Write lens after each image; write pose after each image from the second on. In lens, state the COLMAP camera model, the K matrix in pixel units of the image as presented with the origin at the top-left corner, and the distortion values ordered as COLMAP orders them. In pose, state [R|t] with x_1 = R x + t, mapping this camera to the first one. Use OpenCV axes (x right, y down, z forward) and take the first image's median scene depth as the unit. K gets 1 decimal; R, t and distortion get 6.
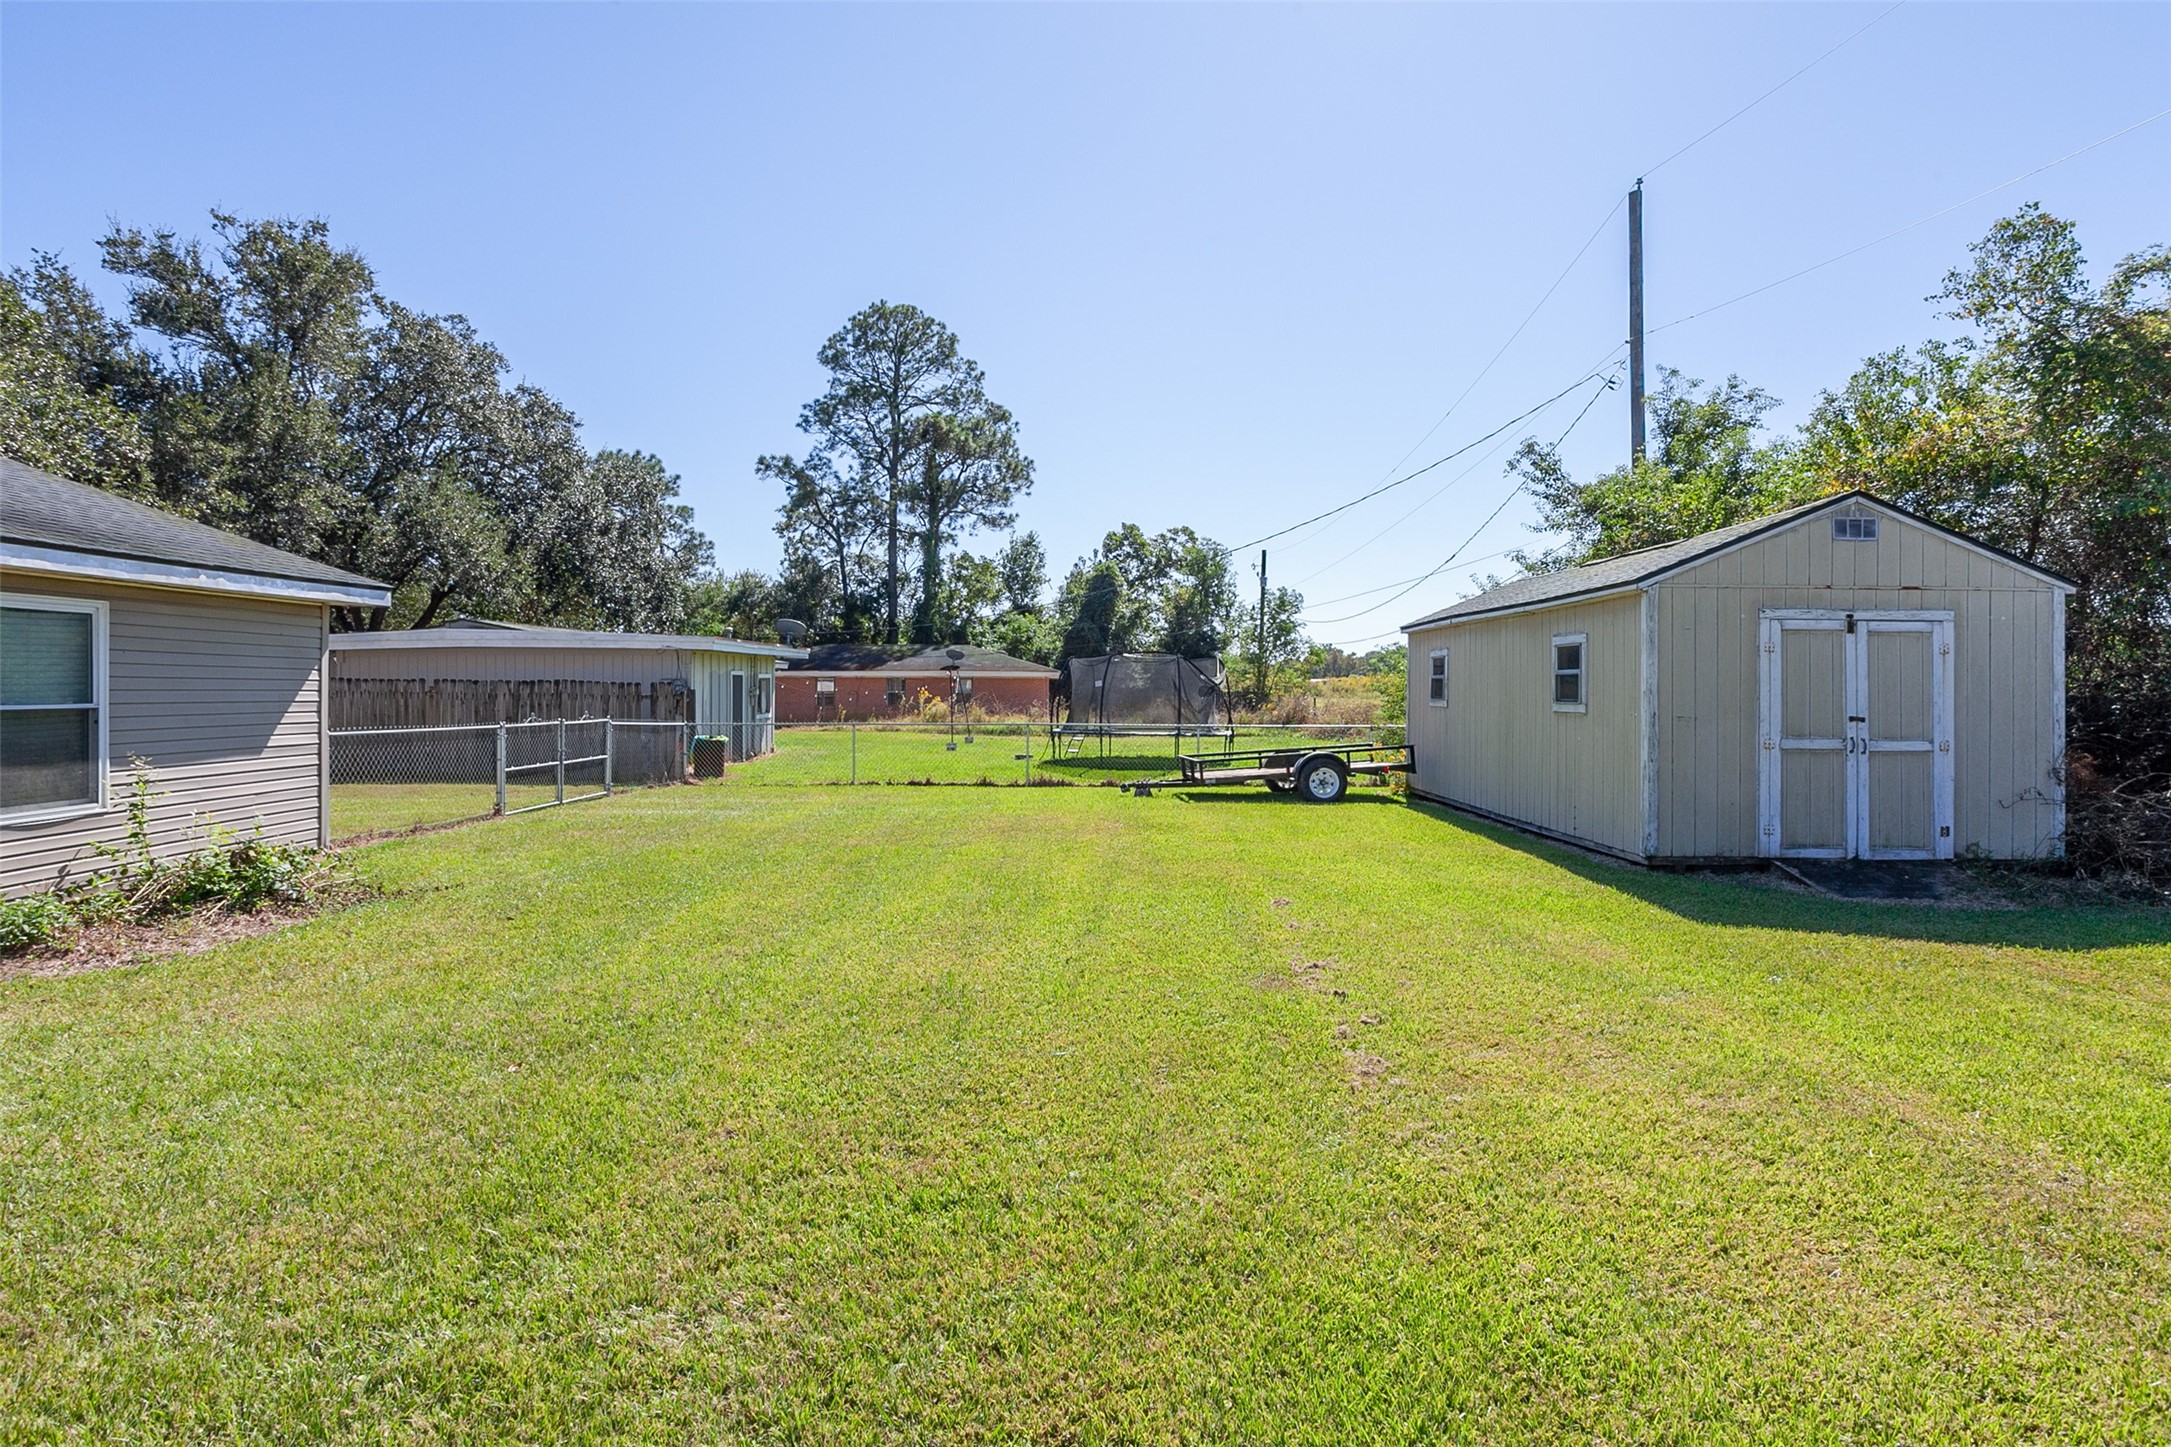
lens RADIAL K [[1068.7, 0, 1051.9], [0, 1068.7, 684.8], [0, 0, 1]] dist [-0.058530, 0.023965]
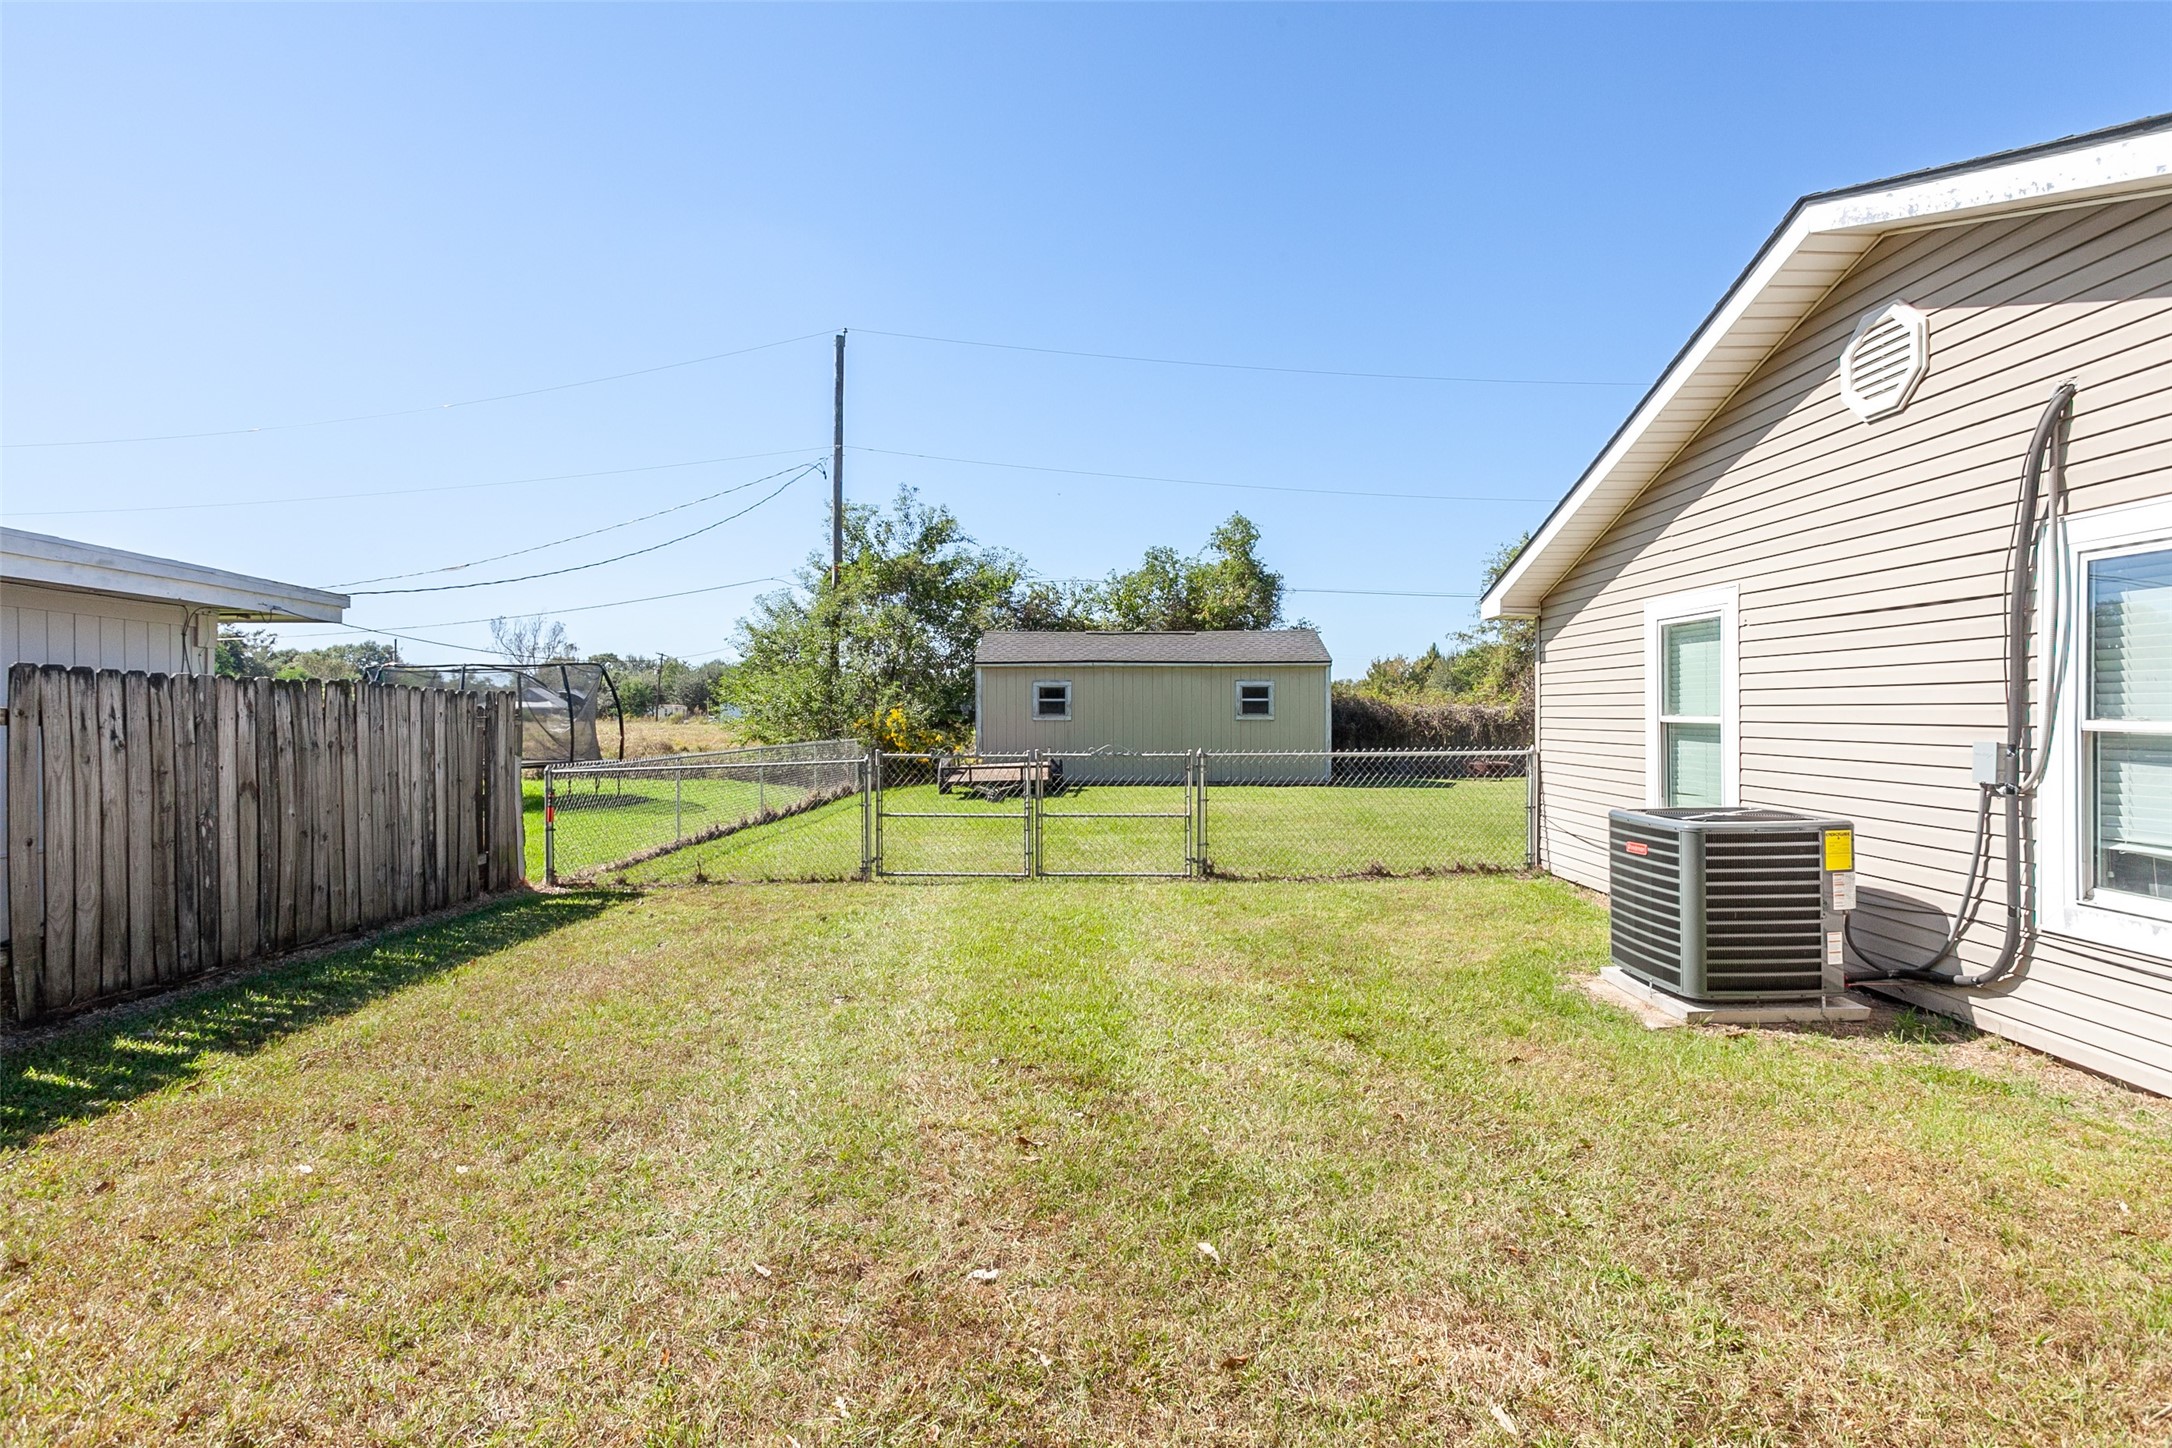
lens RADIAL K [[1069.2, 0, 1080.2], [0, 1069.2, 721.9], [0, 0, 1]] dist [-0.058530, 0.023965]
pose [[-0.023506, -0.010591, 0.999668, -1.888449], [-0.003390, 0.999939, 0.010514, 0.012767], [-0.999718, -0.003142, -0.023540, 1.709204]]
